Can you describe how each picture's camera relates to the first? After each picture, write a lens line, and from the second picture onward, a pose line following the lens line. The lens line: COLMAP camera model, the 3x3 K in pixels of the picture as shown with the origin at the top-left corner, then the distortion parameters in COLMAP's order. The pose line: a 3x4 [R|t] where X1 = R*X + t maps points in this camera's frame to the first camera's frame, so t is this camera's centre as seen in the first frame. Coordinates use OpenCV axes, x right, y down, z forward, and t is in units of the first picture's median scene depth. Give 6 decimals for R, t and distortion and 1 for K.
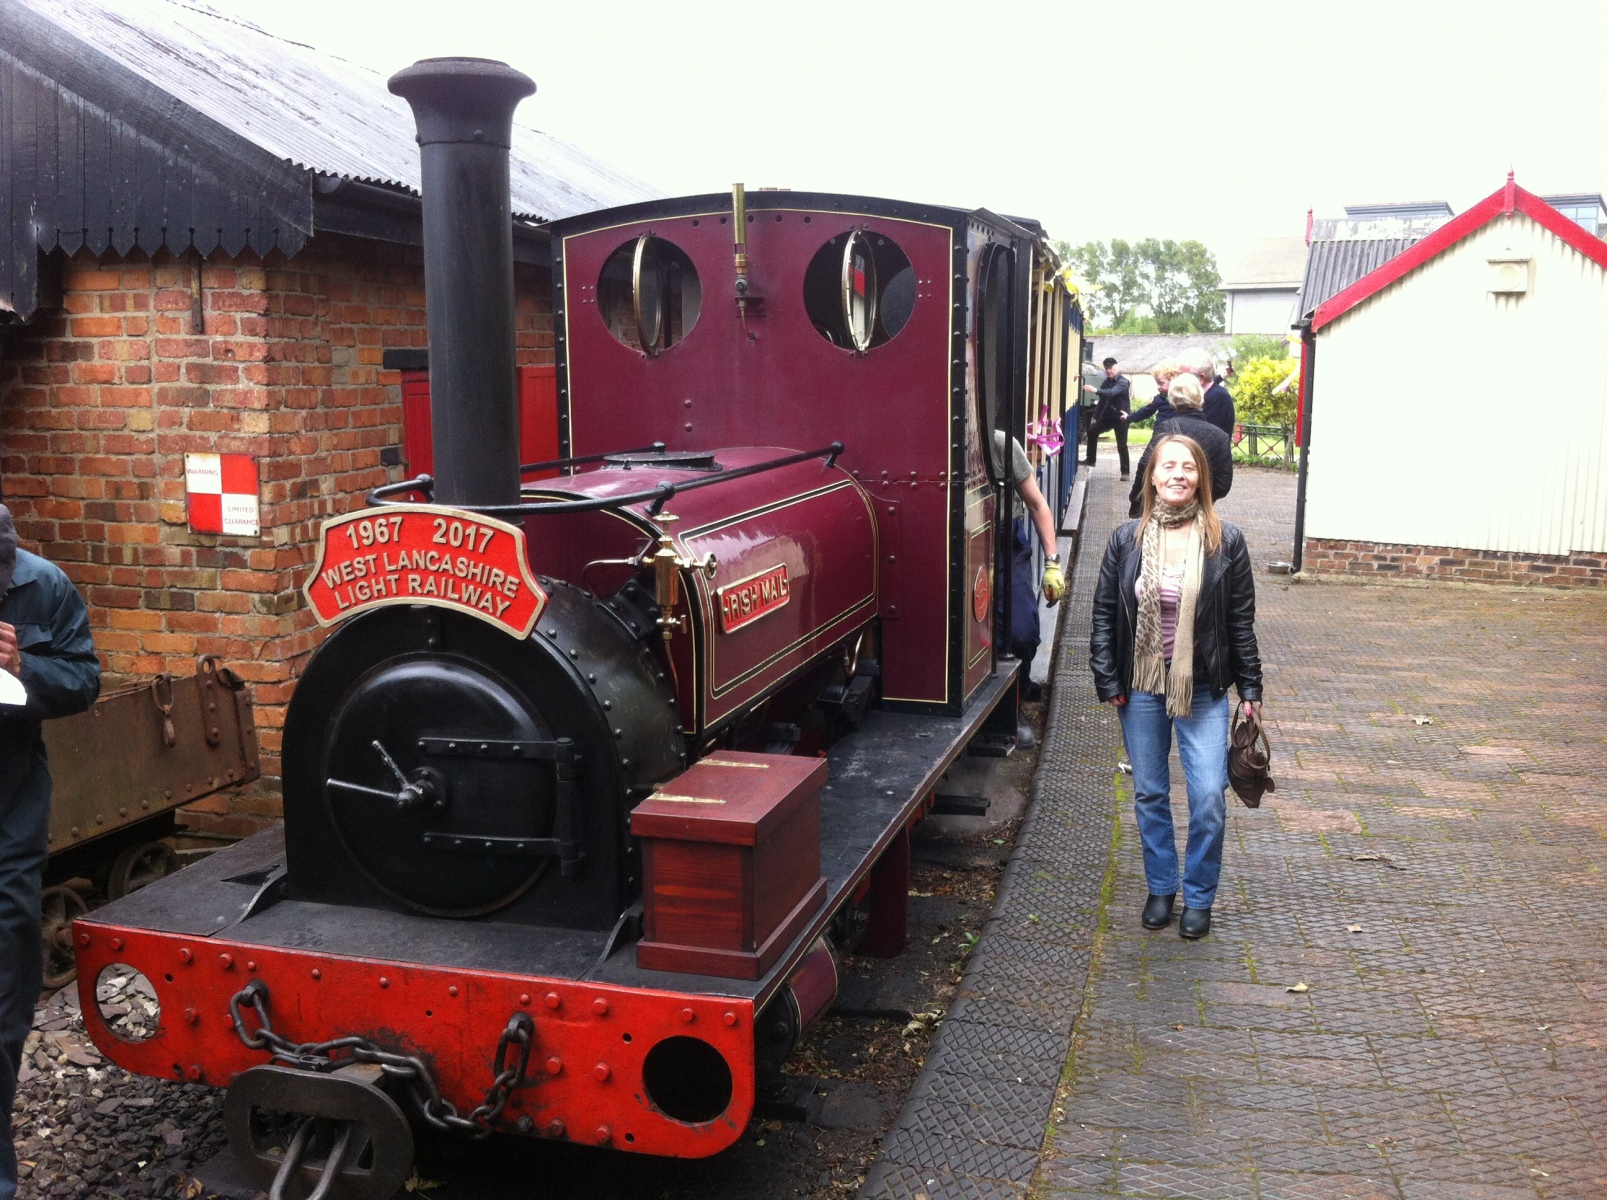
lens RADIAL K [[1781.6, 0, 808.1], [0, 1781.6, 589.4], [0, 0, 1]] dist [0.029824, 0.000000]
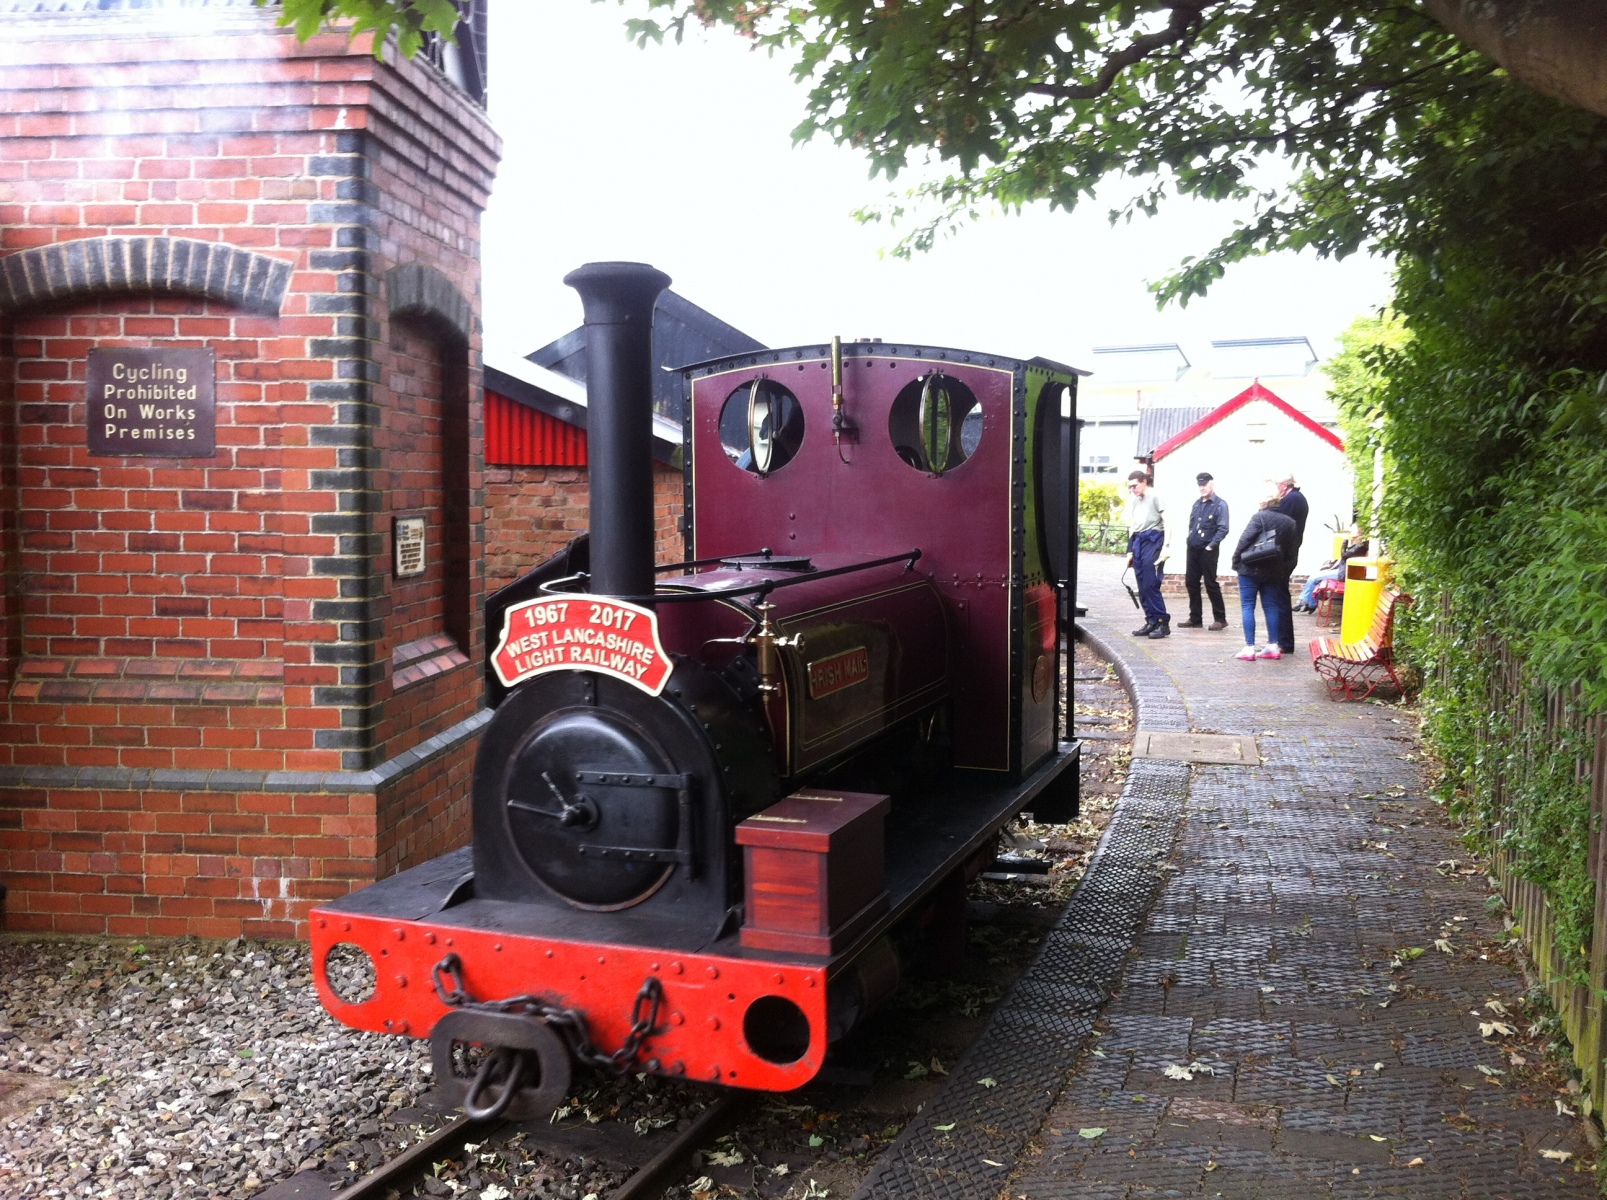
lens RADIAL K [[1626.9, 0, 810.1], [0, 1626.9, 597.7], [0, 0, 1]] dist [-0.004358, 0.000000]
pose [[0.998128, 0.006564, -0.060807, 0.026201], [-0.009723, 0.998611, -0.051791, 0.015796], [0.060383, 0.052285, 0.996805, -0.195678]]
